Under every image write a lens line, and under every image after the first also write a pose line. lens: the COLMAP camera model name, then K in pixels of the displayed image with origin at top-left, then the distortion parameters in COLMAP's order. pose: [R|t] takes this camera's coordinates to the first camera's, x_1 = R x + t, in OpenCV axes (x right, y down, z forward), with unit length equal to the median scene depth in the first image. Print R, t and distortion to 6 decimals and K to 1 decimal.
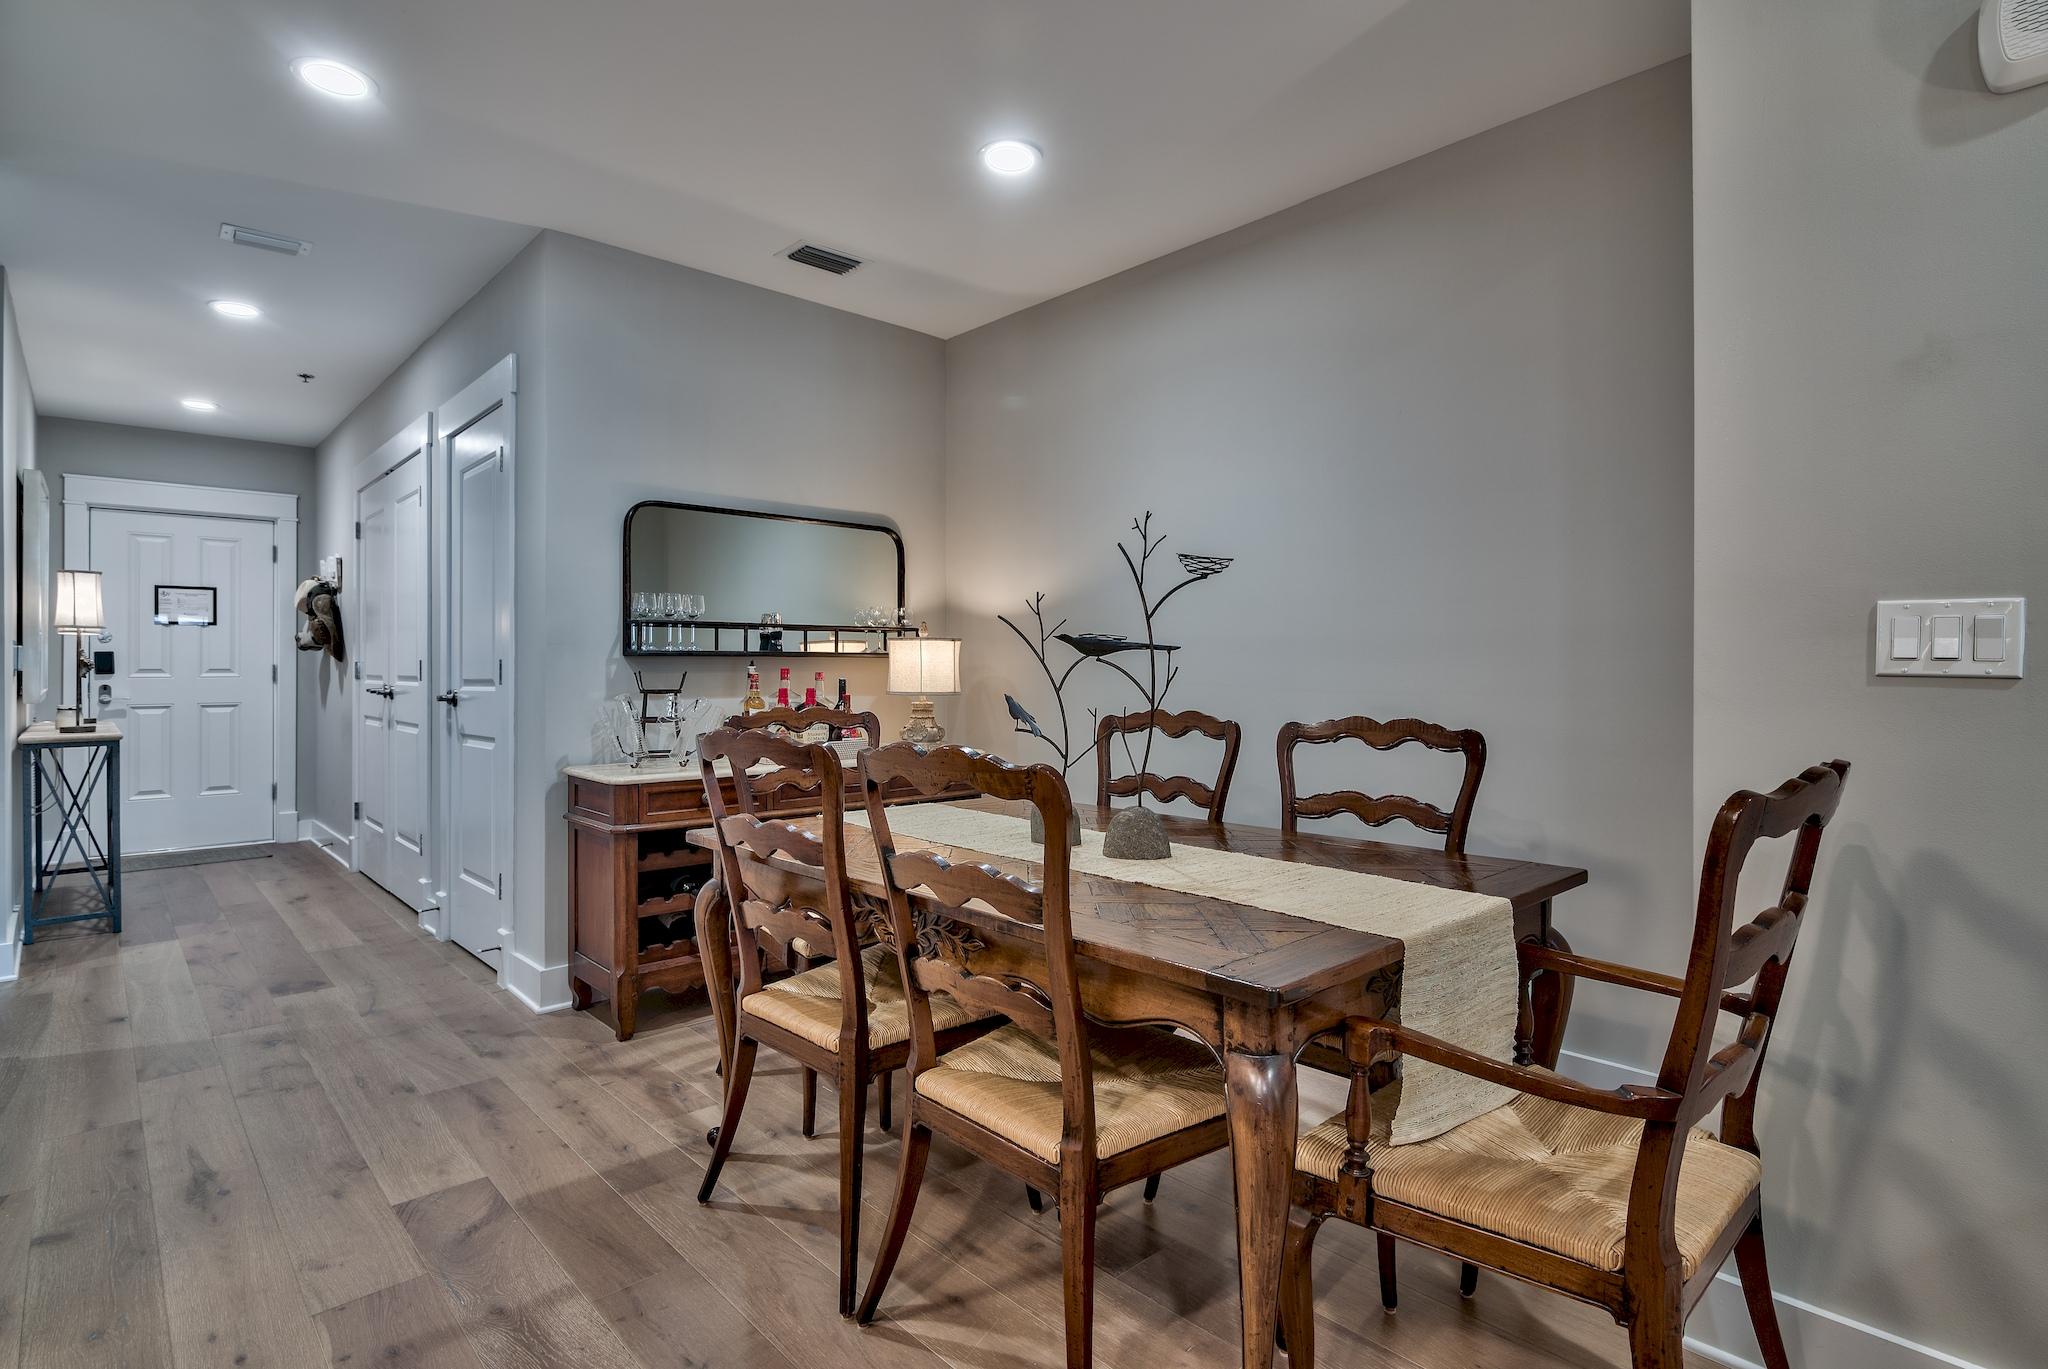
lens RADIAL K [[1017.9, 0, 1027.3], [0, 1017.9, 662.1], [0, 0, 1]] dist [-0.001207, 0.000329]
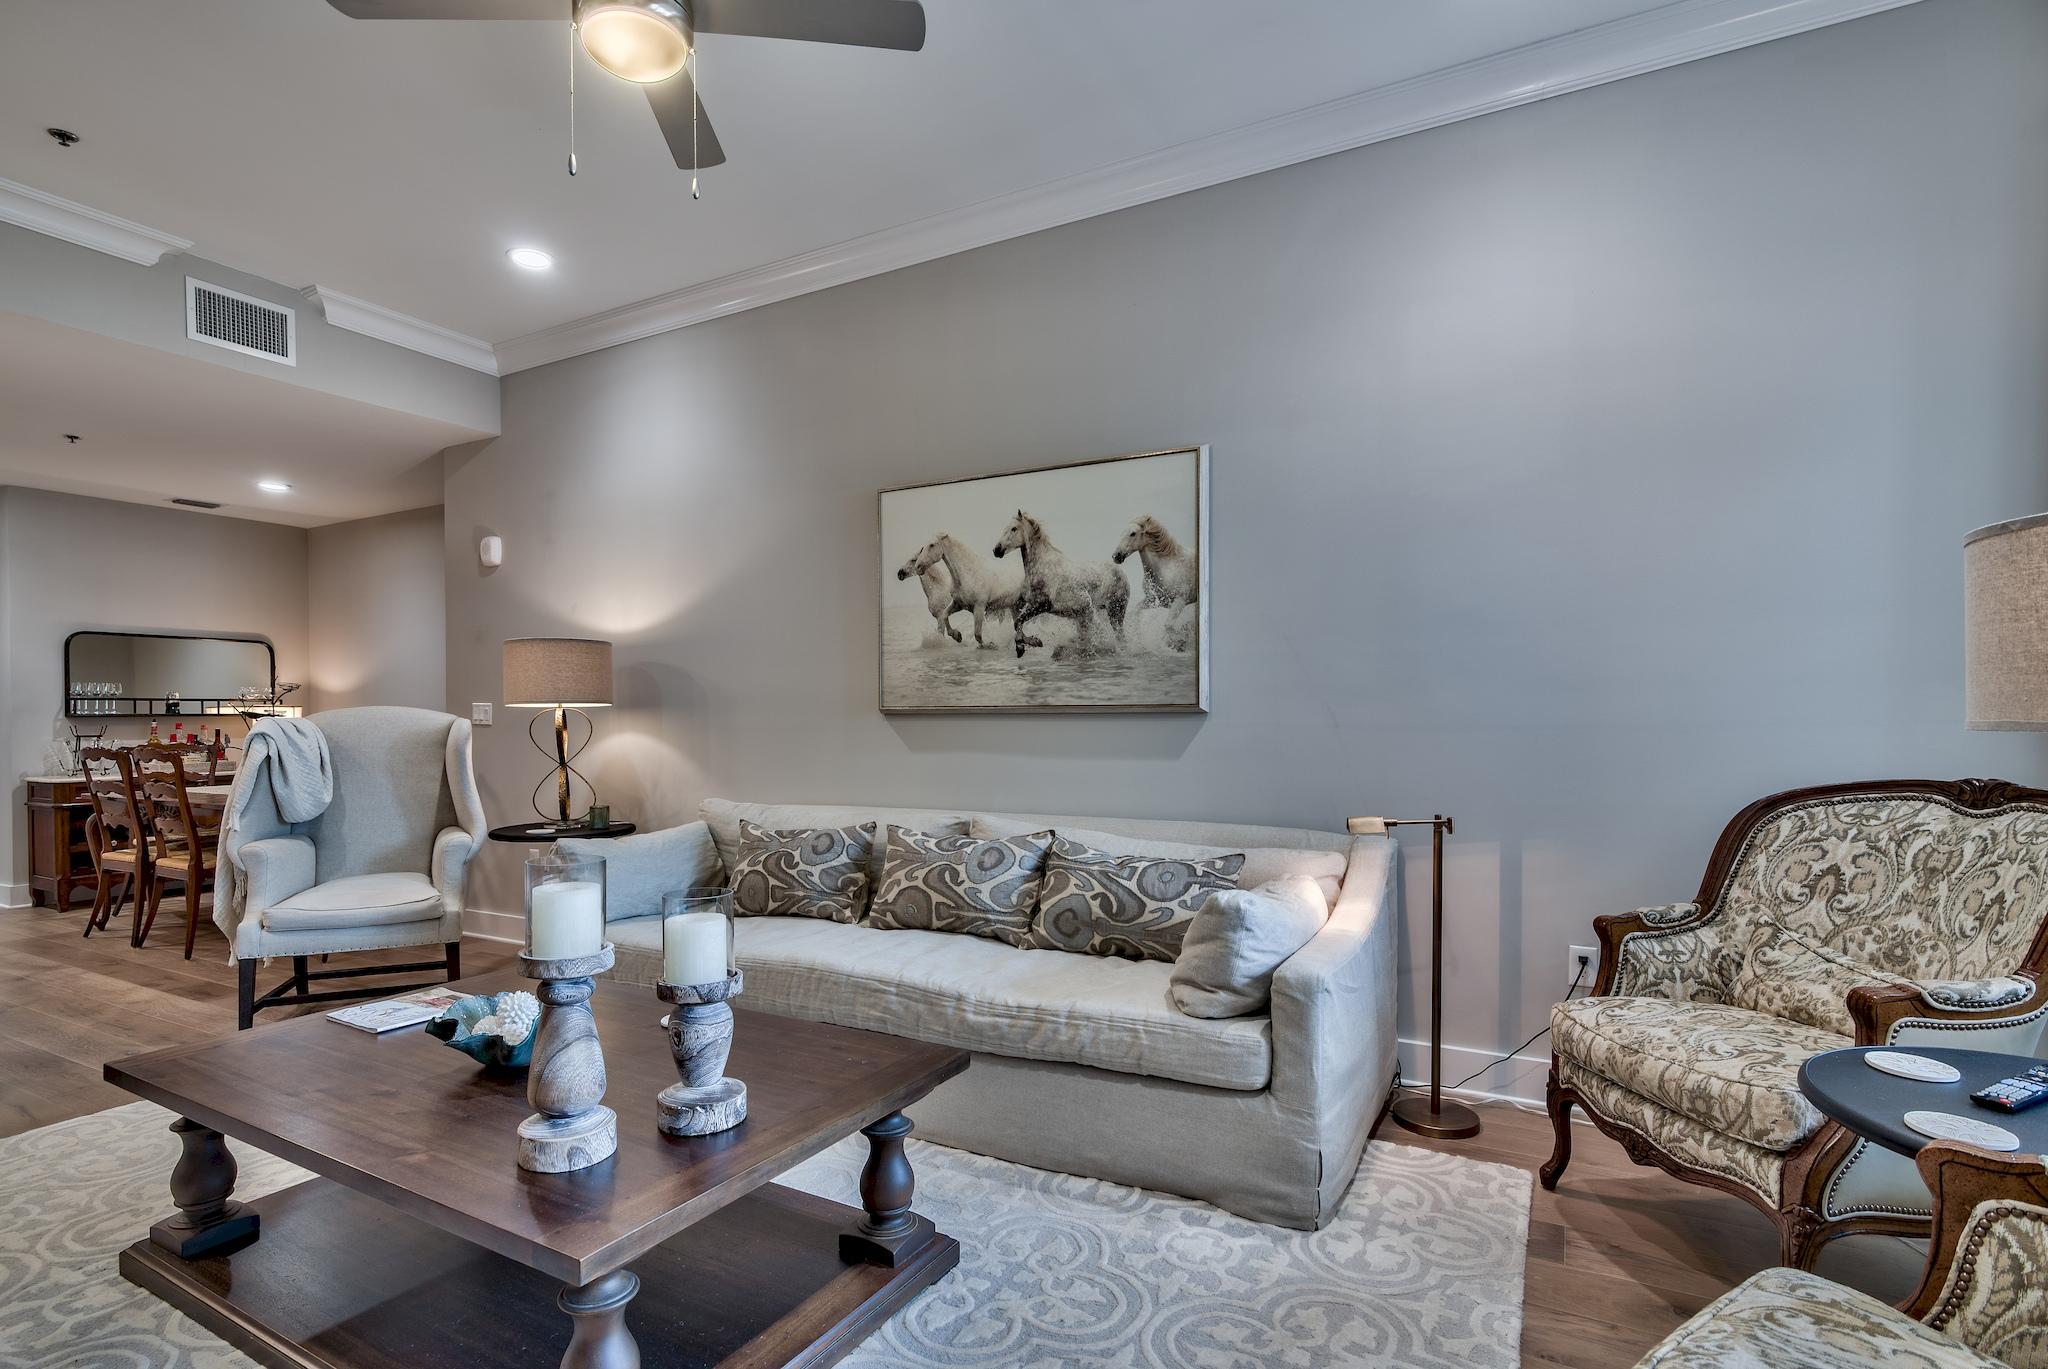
lens RADIAL K [[1011.3, 0, 1010.8], [0, 1011.3, 724.9], [0, 0, 1]] dist [-0.004180, -0.000329]
pose [[0.950276, -0.007903, 0.311307, 0.521804], [0.003548, 0.999888, 0.014553, -0.009823], [-0.311387, -0.012725, 0.950198, -0.995275]]
